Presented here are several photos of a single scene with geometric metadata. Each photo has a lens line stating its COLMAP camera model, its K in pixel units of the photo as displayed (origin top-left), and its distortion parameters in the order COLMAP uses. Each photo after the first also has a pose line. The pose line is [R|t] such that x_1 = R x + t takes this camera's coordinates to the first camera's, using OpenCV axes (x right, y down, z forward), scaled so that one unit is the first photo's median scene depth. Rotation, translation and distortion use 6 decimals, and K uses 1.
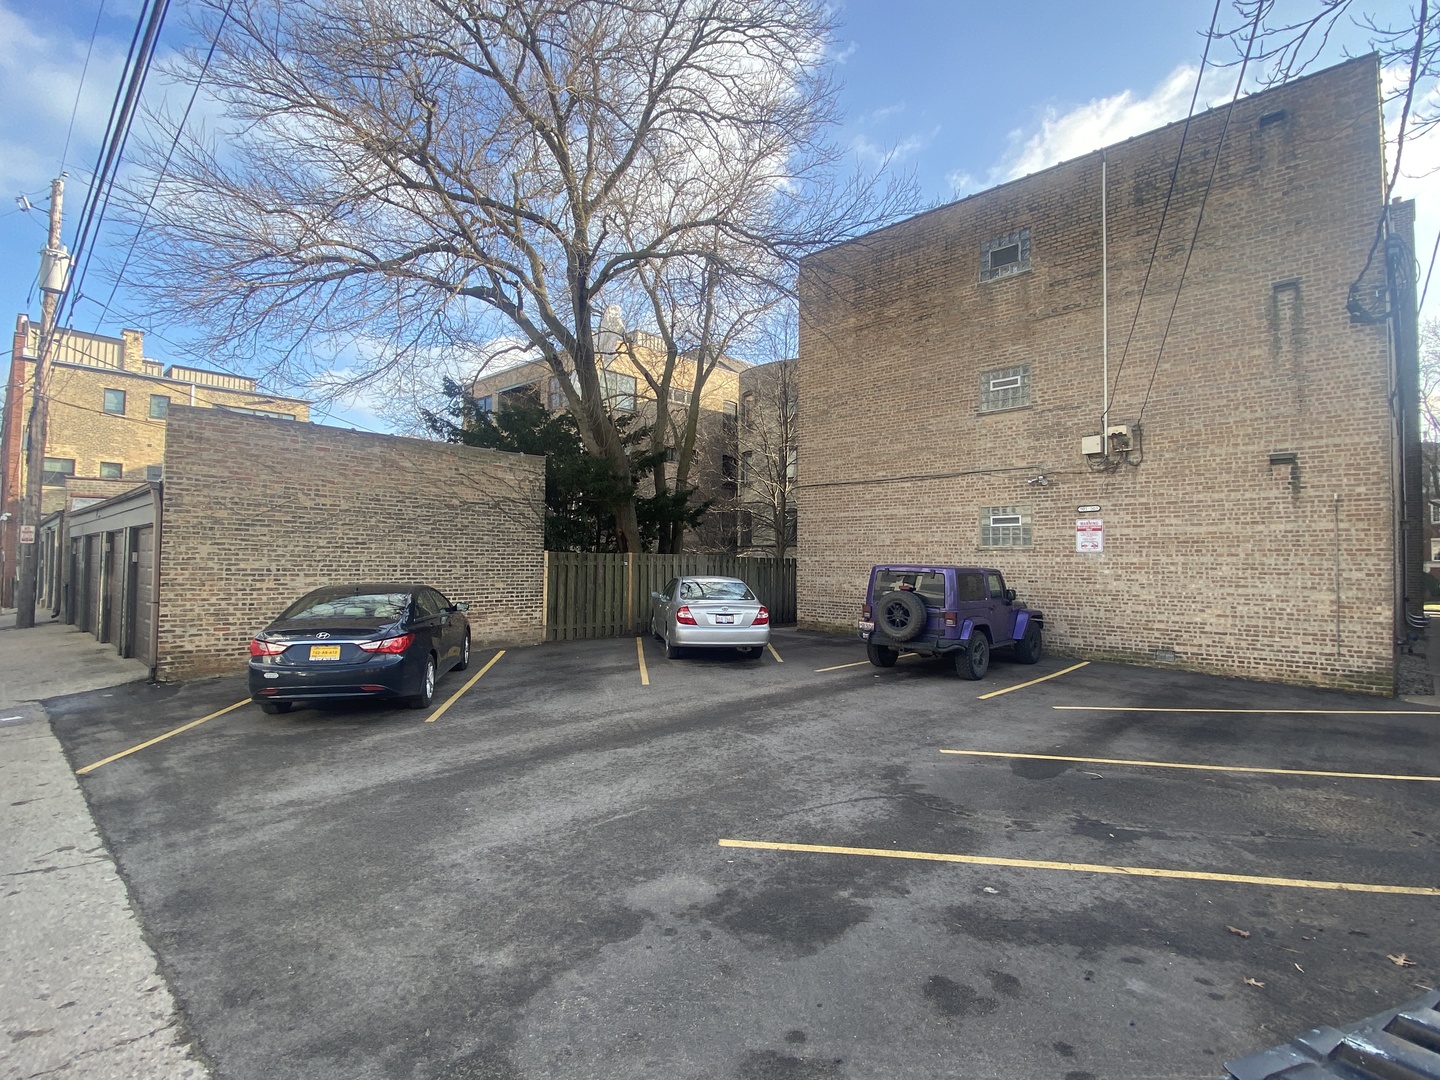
lens RADIAL K [[705.8, 0, 720.0], [0, 705.8, 540.0], [0, 0, 1]] dist [0.107367, -0.082789]
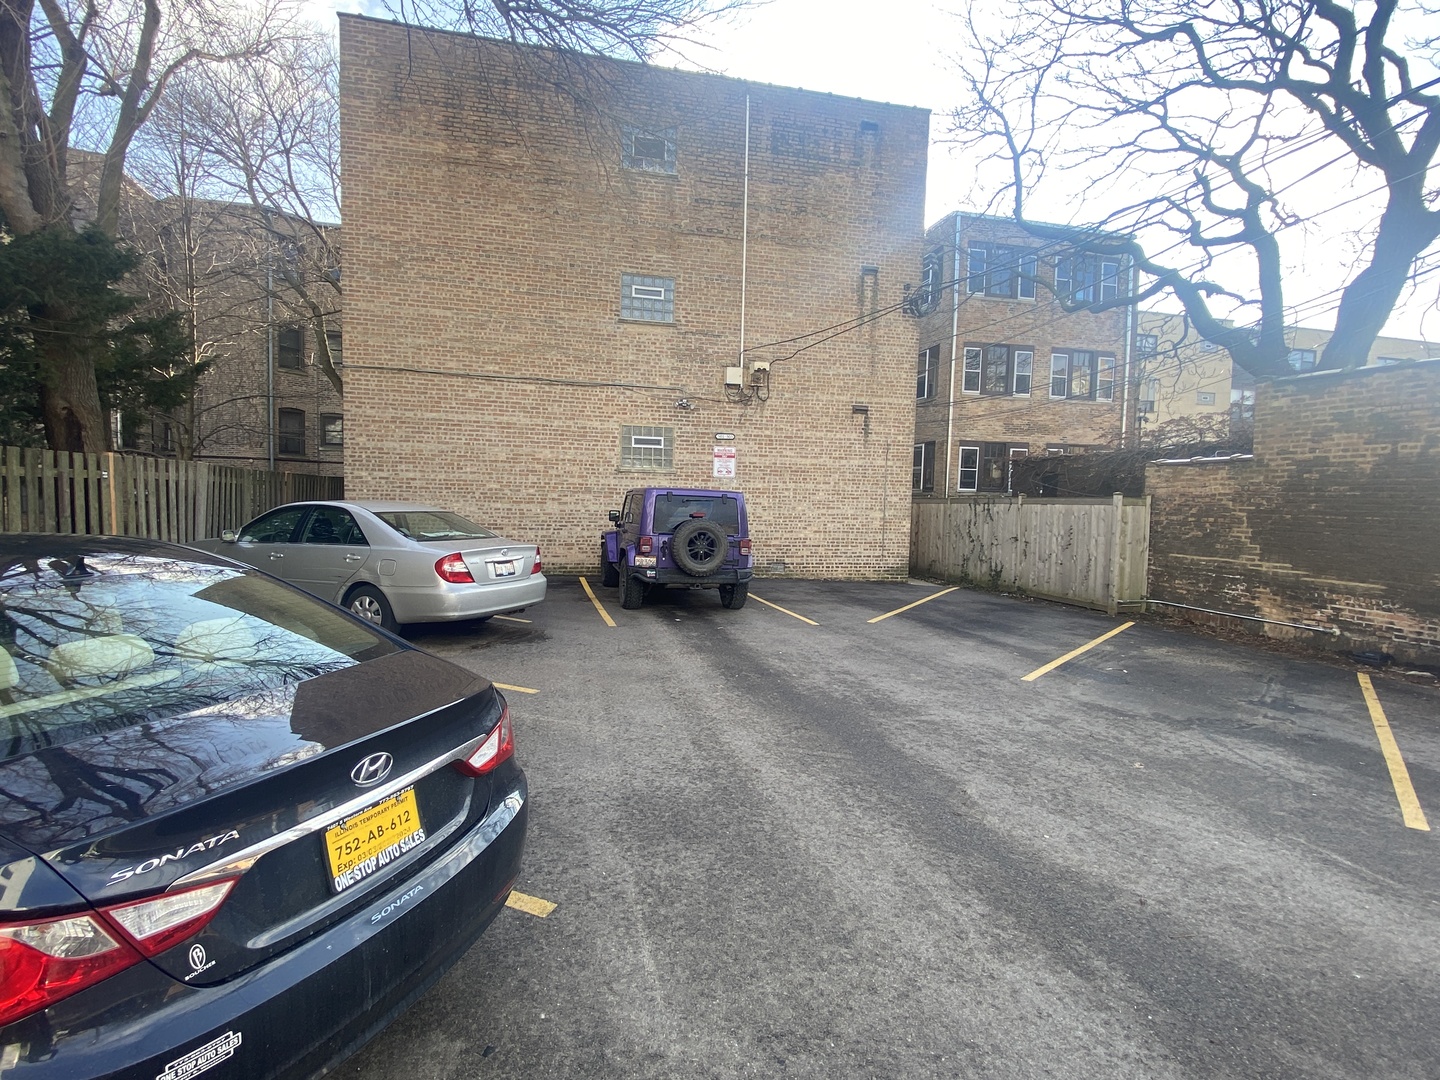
lens RADIAL K [[705.8, 0, 720.0], [0, 705.8, 540.0], [0, 0, 1]] dist [0.107367, -0.082789]
pose [[0.551755, -0.042371, 0.832929, -0.370976], [-0.044407, 0.995799, 0.080073, 0.025715], [-0.832823, -0.081169, 0.547556, 0.426246]]
